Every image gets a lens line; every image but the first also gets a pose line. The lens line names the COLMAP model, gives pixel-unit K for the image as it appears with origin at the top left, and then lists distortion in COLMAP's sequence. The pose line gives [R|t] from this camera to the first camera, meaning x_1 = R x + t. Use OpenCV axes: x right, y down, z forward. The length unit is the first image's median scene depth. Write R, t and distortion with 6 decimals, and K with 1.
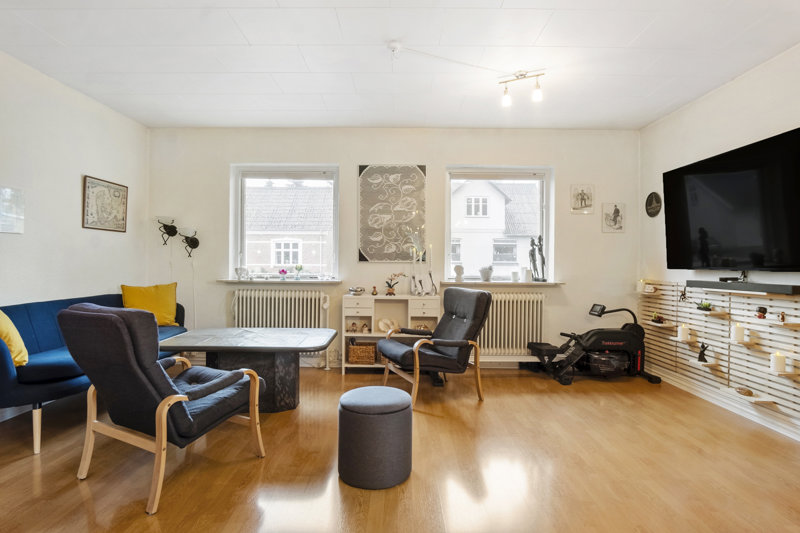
lens RADIAL K [[420.8, 0, 403.7], [0, 420.8, 251.3], [0, 0, 1]] dist [-0.001237, -0.000292]
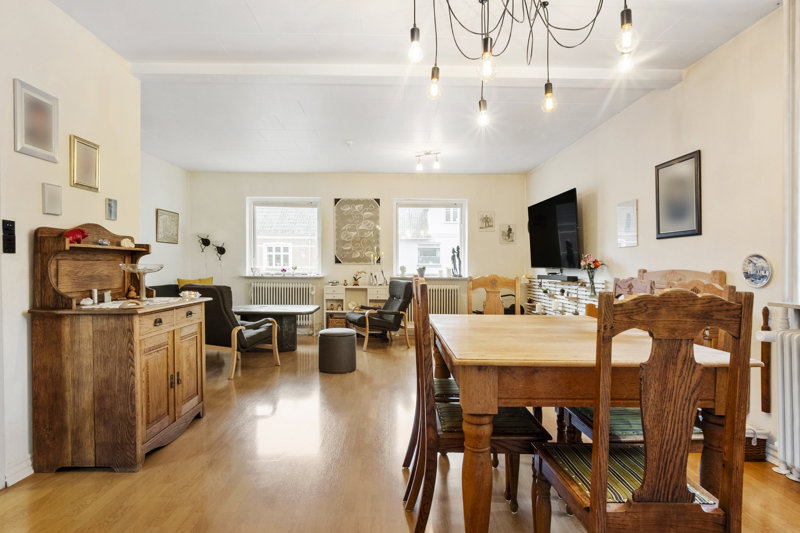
lens RADIAL K [[420.8, 0, 414.1], [0, 420.8, 275.6], [0, 0, 1]] dist [-0.001237, -0.000292]
pose [[0.998892, -0.001653, 0.047040, 0.105523], [-0.000768, 0.998678, 0.051393, -0.009315], [-0.047063, -0.051372, 0.997570, -0.513974]]
